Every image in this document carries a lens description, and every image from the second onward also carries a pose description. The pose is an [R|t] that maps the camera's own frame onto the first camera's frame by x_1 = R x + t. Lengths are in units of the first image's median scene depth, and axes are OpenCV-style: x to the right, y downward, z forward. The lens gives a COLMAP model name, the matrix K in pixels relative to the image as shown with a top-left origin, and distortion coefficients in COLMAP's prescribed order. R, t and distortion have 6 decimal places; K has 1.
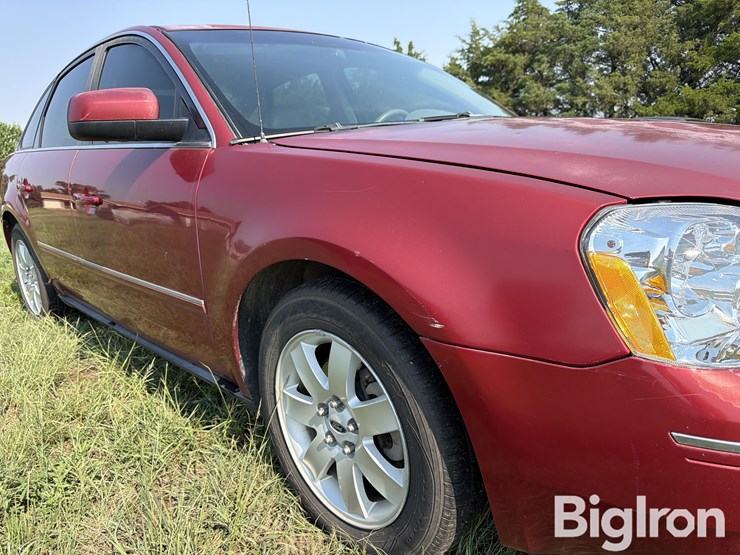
lens RADIAL K [[528.2, 0, 374.9], [0, 528.2, 279.8], [0, 0, 1]] dist [0.008714, 0.000329]
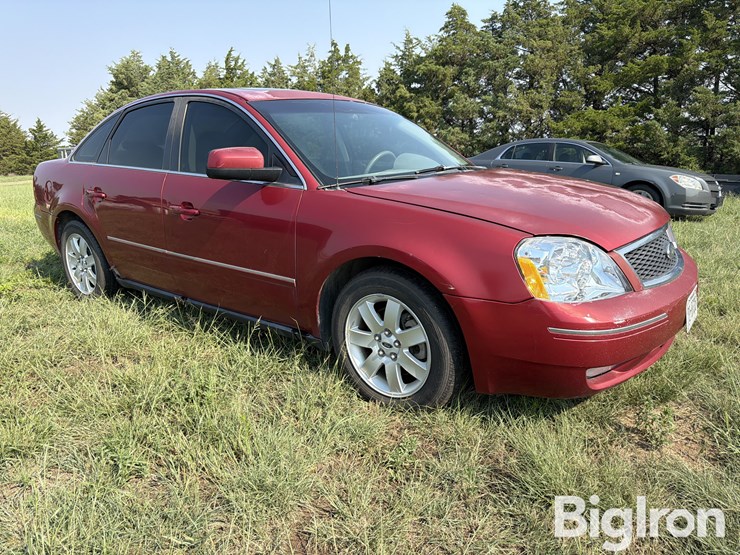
lens RADIAL K [[533.8, 0, 370.0], [0, 533.8, 277.5], [0, 0, 1]] dist [0.037720, -0.001346]
pose [[0.990458, 0.011076, 0.137368, -0.043162], [-0.012443, 0.999881, 0.009092, 0.002020], [-0.137251, -0.010715, 0.990478, -0.096053]]
